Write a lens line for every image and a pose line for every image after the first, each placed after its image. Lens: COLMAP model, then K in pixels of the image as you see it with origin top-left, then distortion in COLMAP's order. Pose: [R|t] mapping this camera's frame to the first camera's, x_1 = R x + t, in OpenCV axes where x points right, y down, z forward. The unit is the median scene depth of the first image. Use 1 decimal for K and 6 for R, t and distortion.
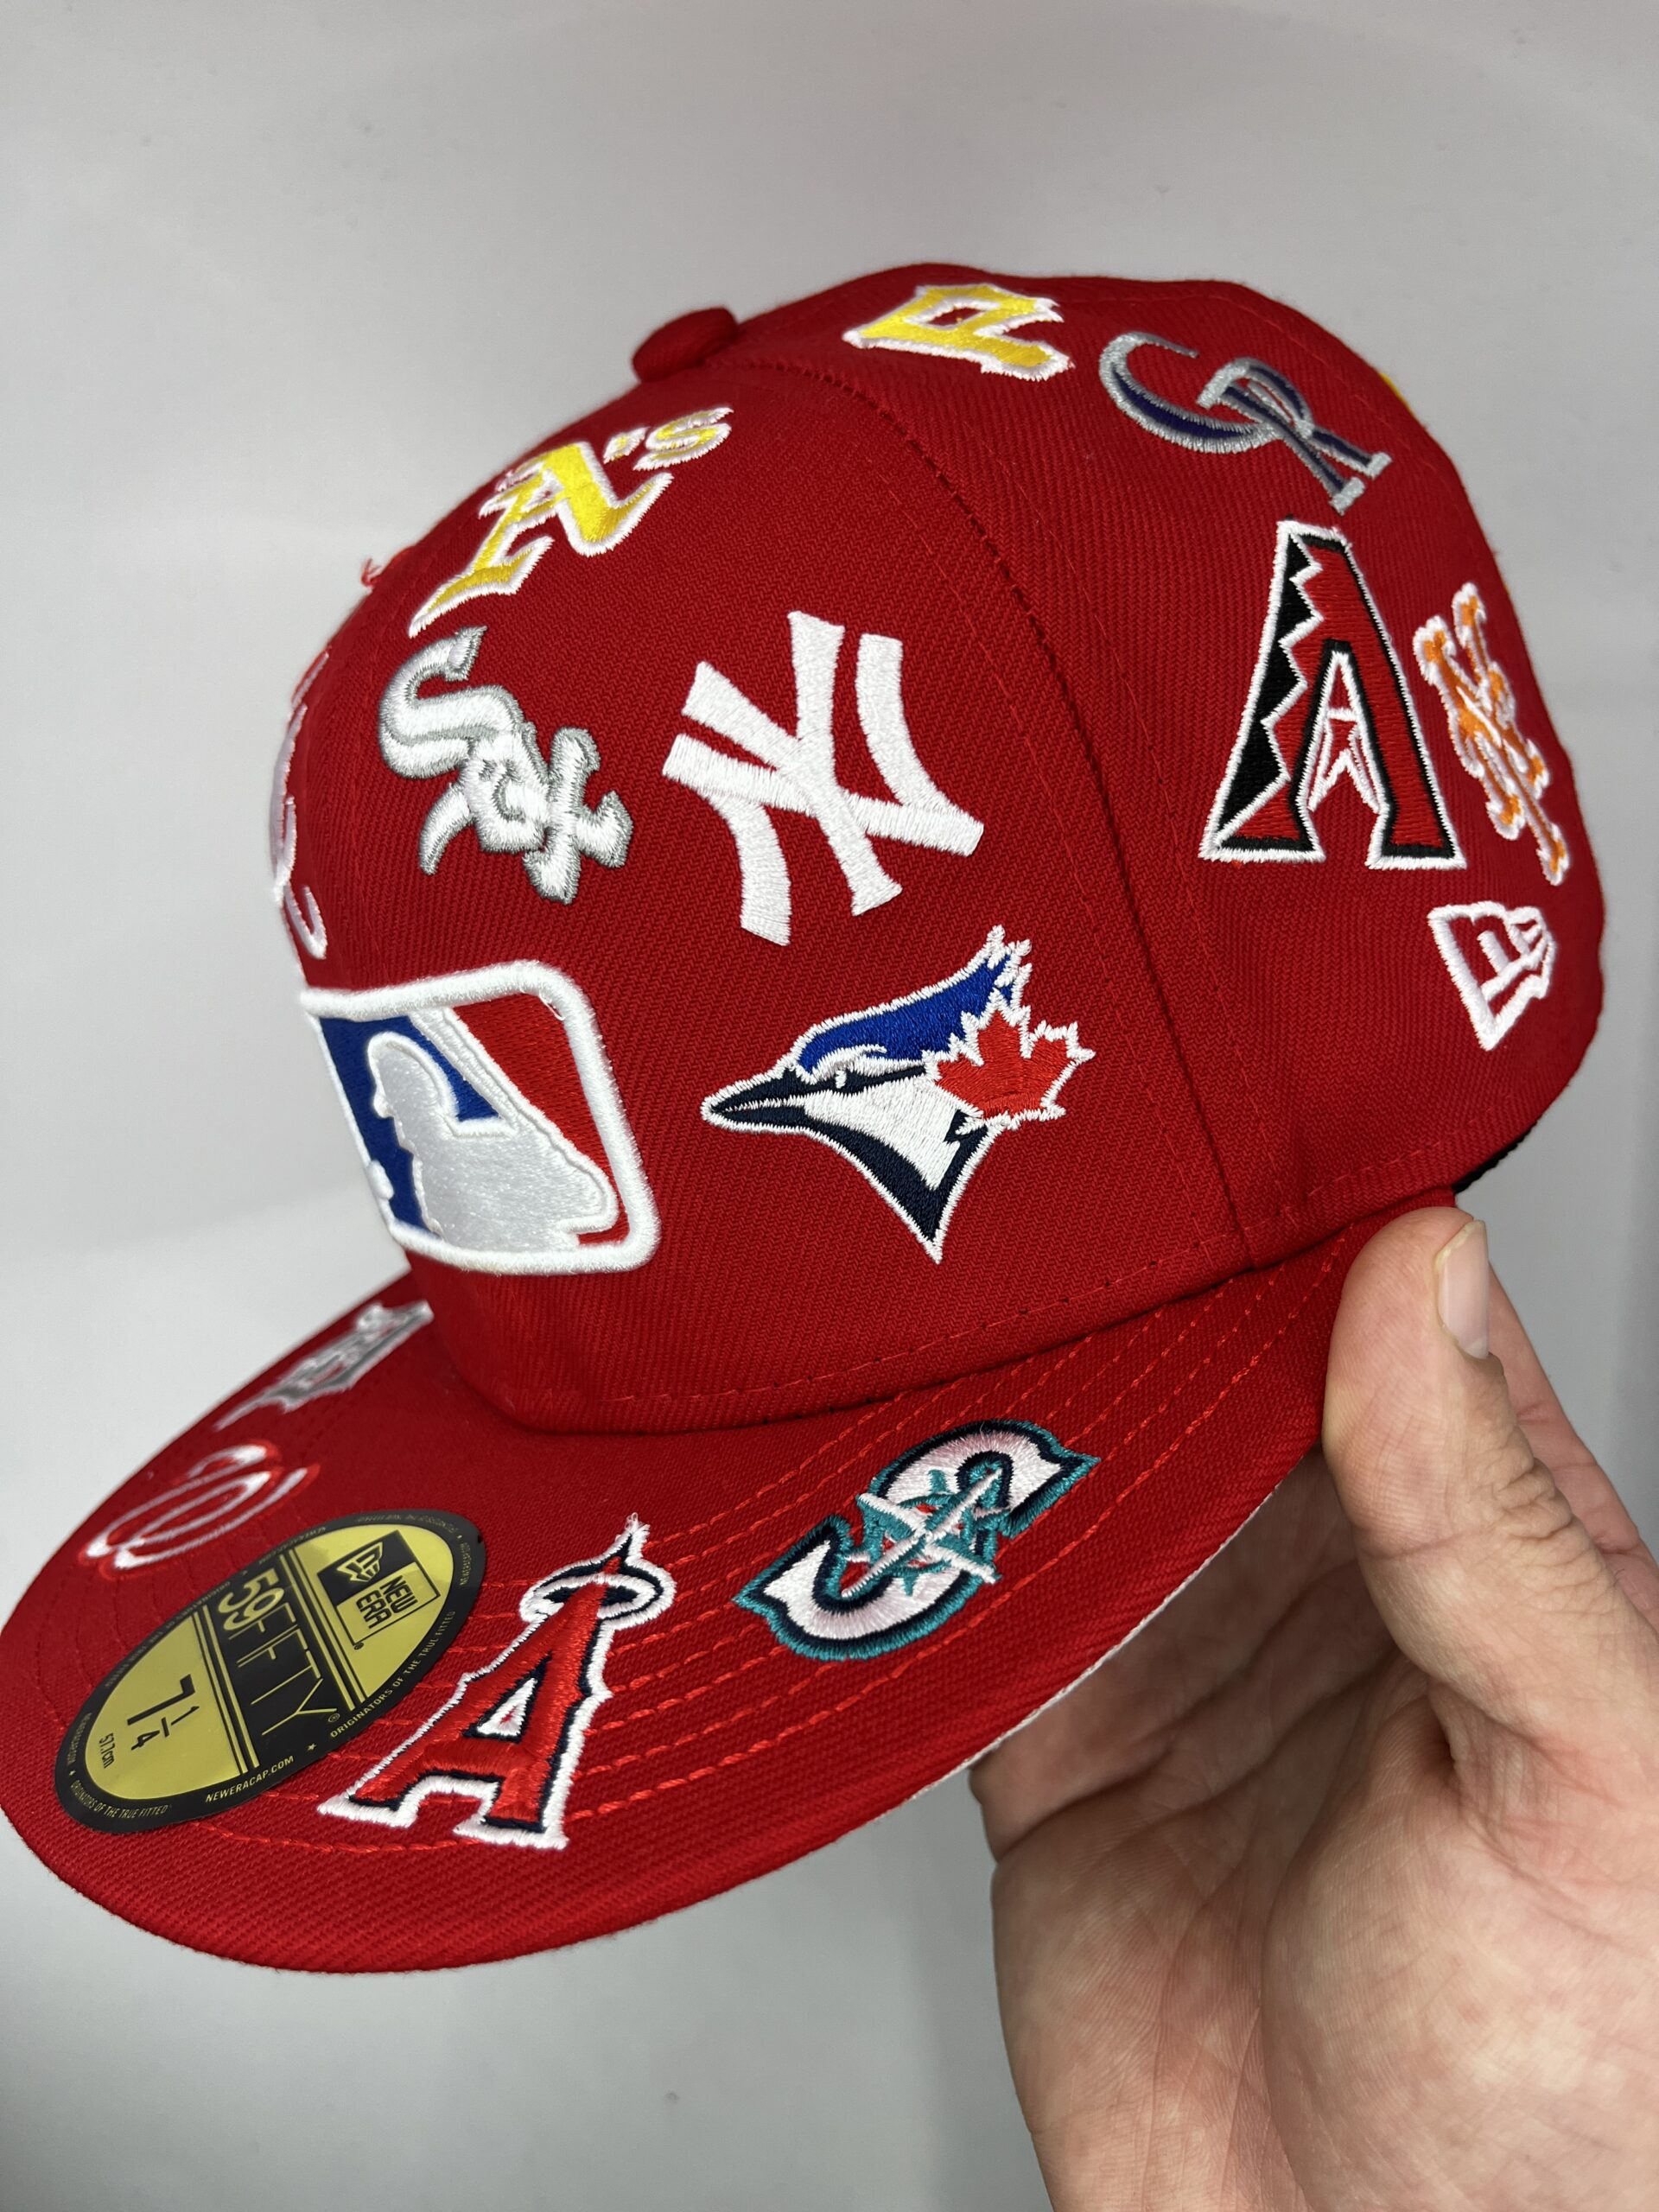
lens RADIAL K [[1724.9, 0, 829.5], [0, 1724.9, 1106.0], [0, 0, 1]] dist [-0.012367, -0.007998]
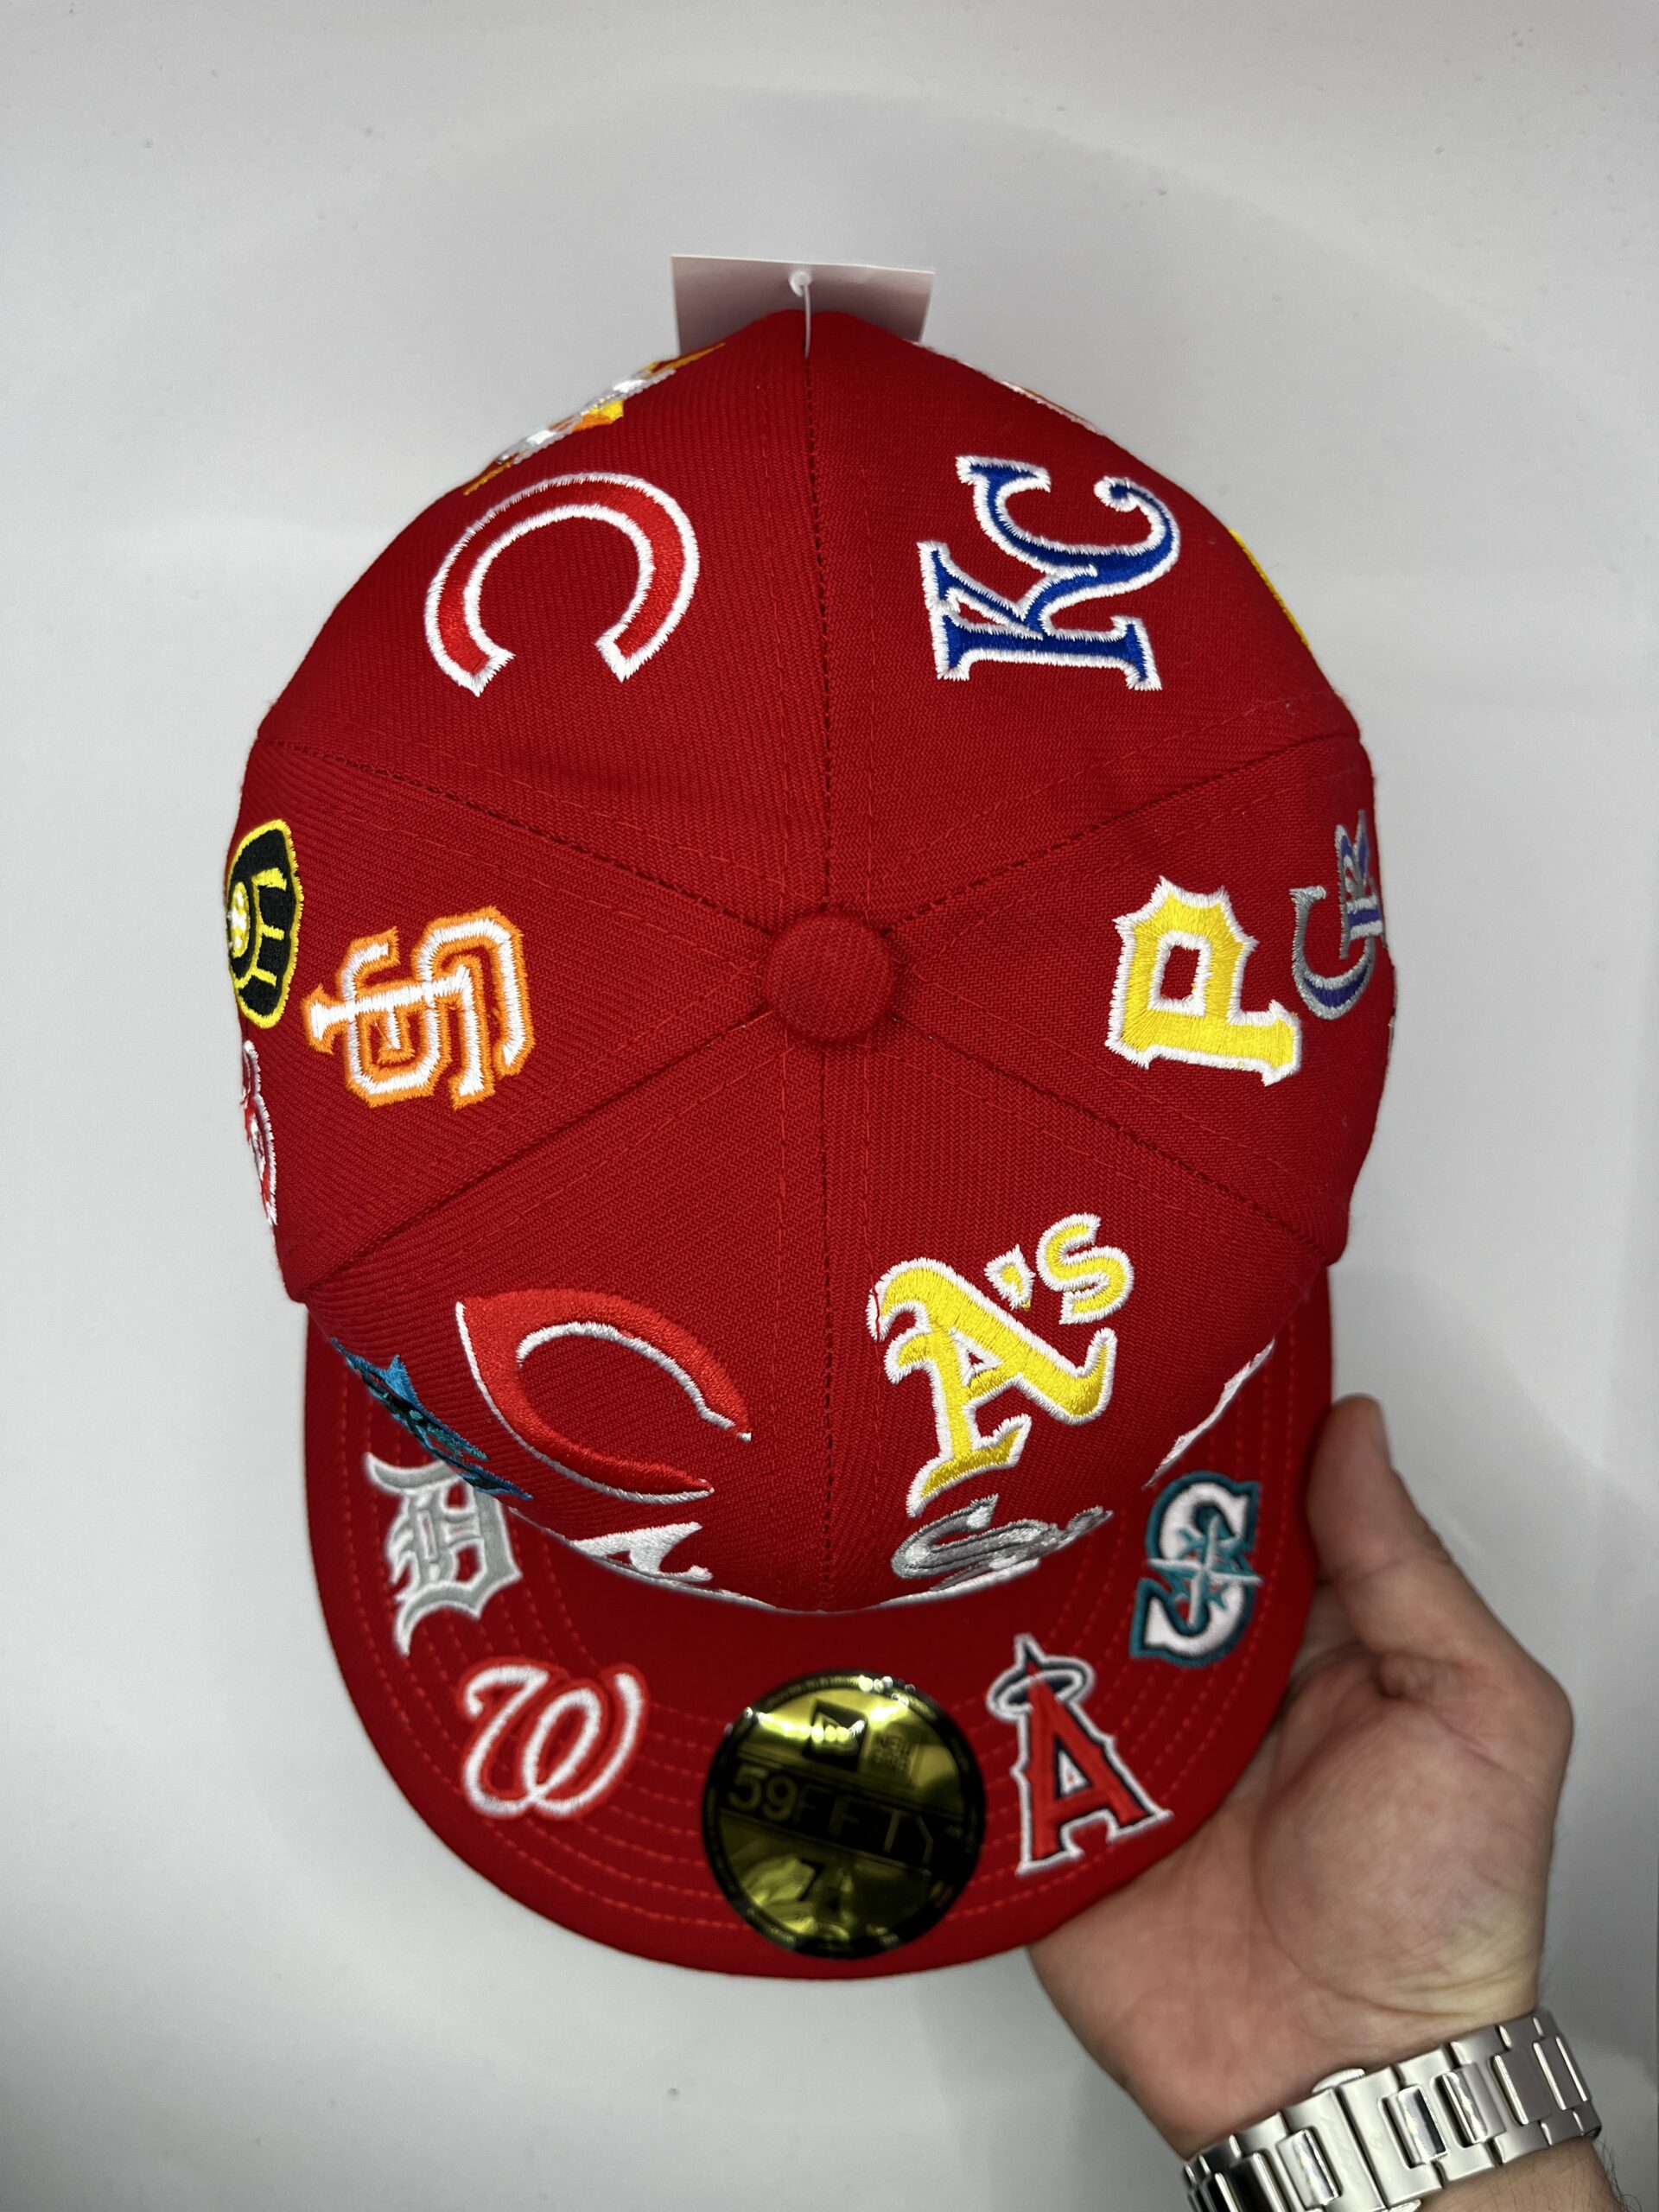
lens RADIAL K [[1724.9, 0, 829.5], [0, 1724.9, 1106.0], [0, 0, 1]] dist [-0.012367, -0.007998]
pose [[0.662763, -0.623492, 0.414731, -0.604832], [0.000697, 0.554354, 0.832281, -1.419754], [-0.748829, -0.551316, 0.367840, 0.813577]]
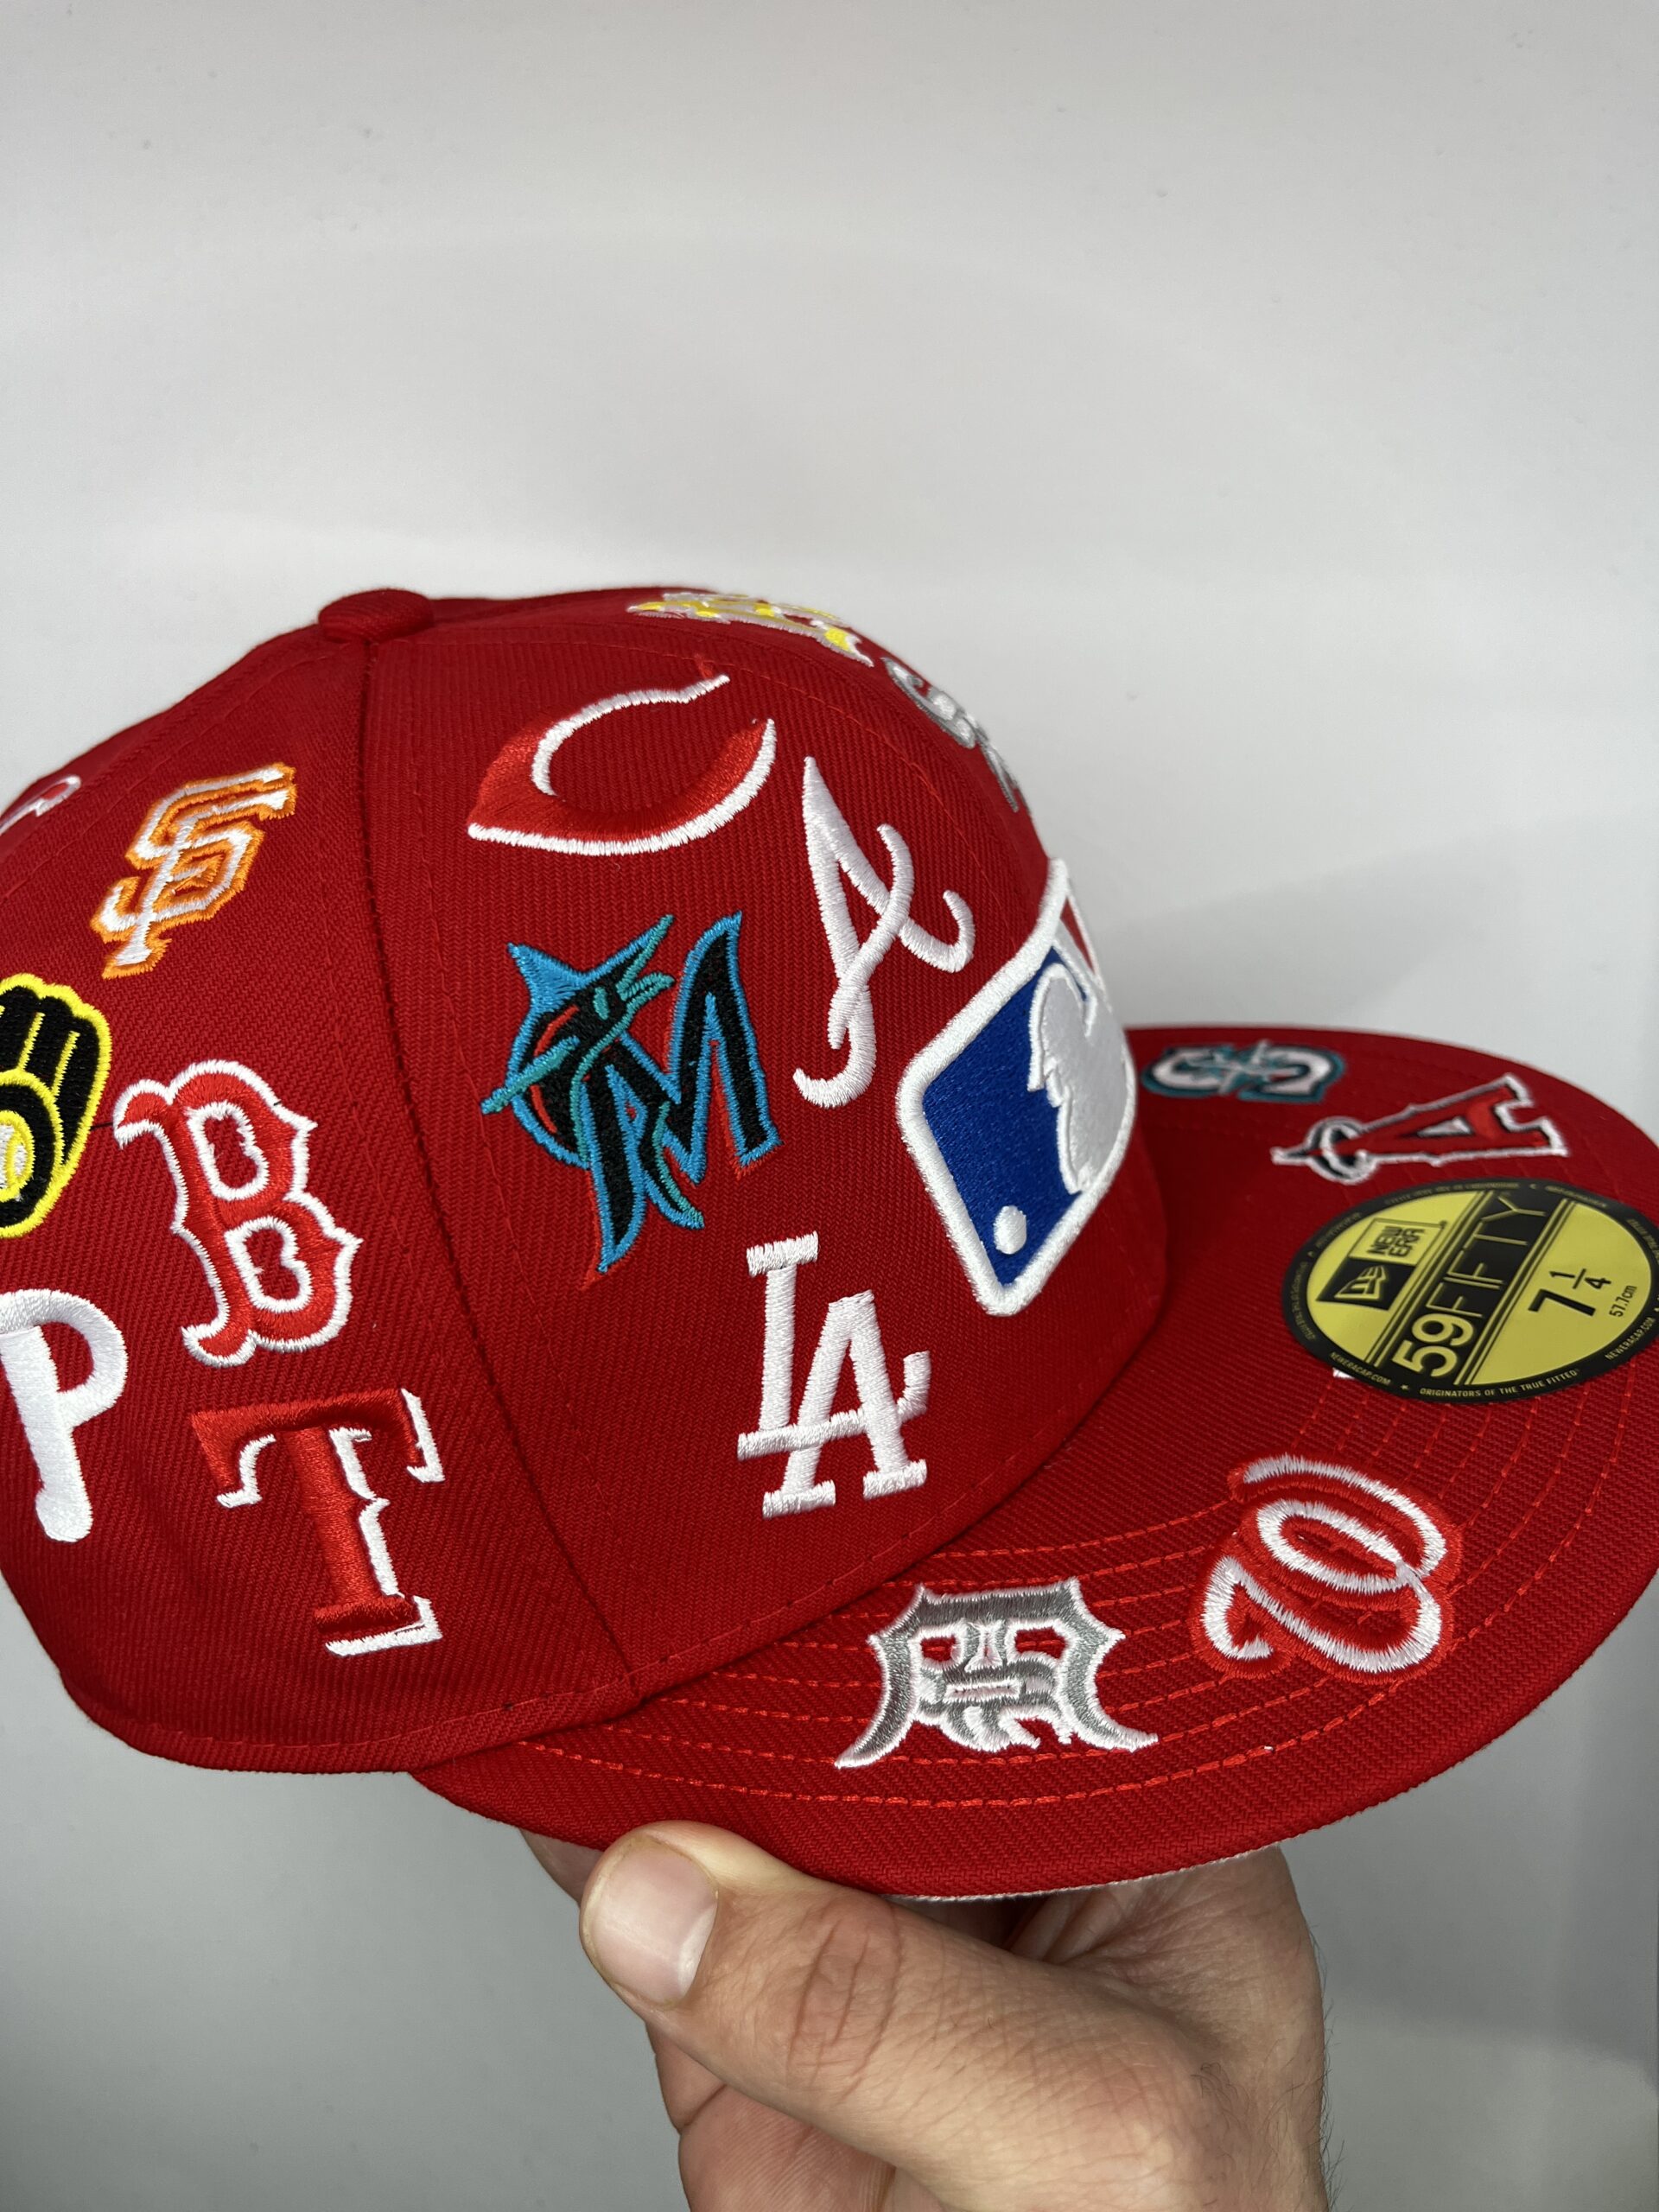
lens RADIAL K [[1724.9, 0, 829.5], [0, 1724.9, 1106.0], [0, 0, 1]] dist [-0.012367, -0.007998]
pose [[-0.256203, -0.008486, 0.966586, -1.426488], [0.666406, 0.722787, 0.182983, -0.306592], [-0.700188, 0.691019, -0.179525, 1.501605]]
